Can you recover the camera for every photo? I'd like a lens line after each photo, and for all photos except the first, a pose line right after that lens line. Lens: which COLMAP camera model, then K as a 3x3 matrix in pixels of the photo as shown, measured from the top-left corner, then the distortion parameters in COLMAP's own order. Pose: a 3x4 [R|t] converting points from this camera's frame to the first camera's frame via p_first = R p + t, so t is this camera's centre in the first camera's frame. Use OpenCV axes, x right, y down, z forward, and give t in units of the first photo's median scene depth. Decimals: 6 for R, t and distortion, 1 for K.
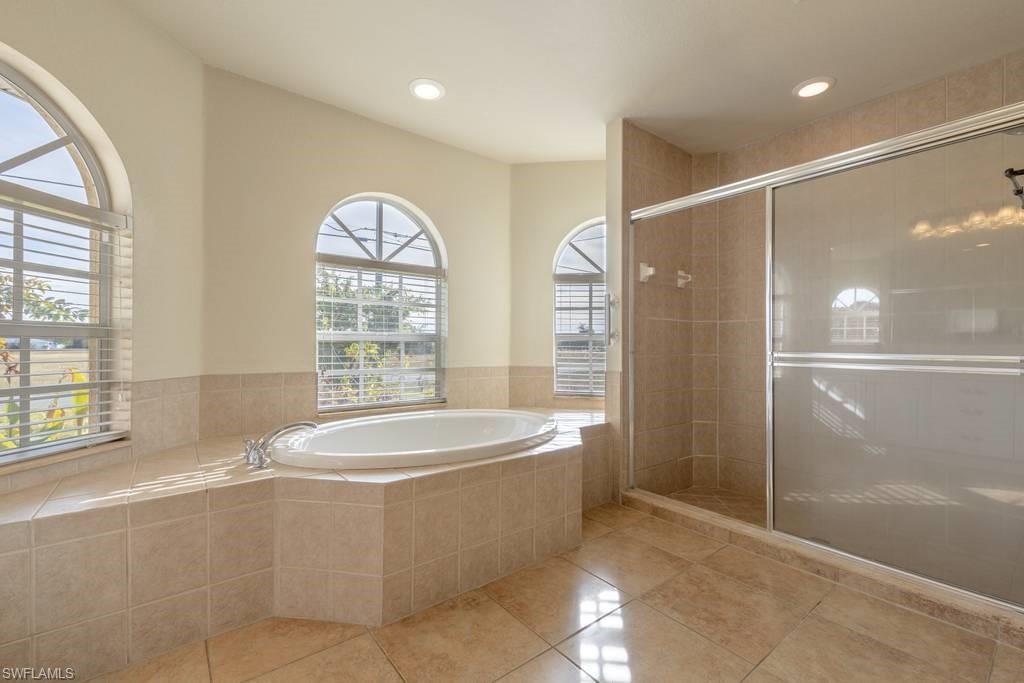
lens RADIAL K [[443.0, 0, 512.9], [0, 443.0, 343.6], [0, 0, 1]] dist [0.011238, -0.000896]
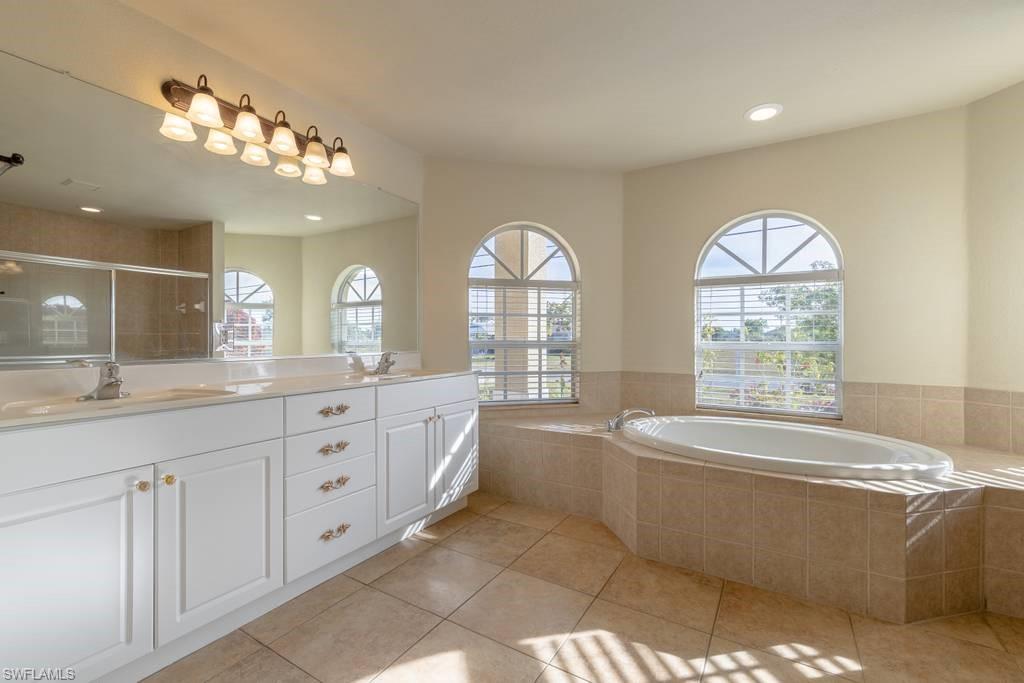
lens RADIAL K [[443.0, 0, 510.1], [0, 443.0, 339.7], [0, 0, 1]] dist [0.011238, -0.000896]
pose [[0.336507, 0.000580, -0.941681, 0.737962], [0.000954, 0.999999, 0.000957, -0.048393], [0.941680, -0.001221, 0.336506, 0.110257]]
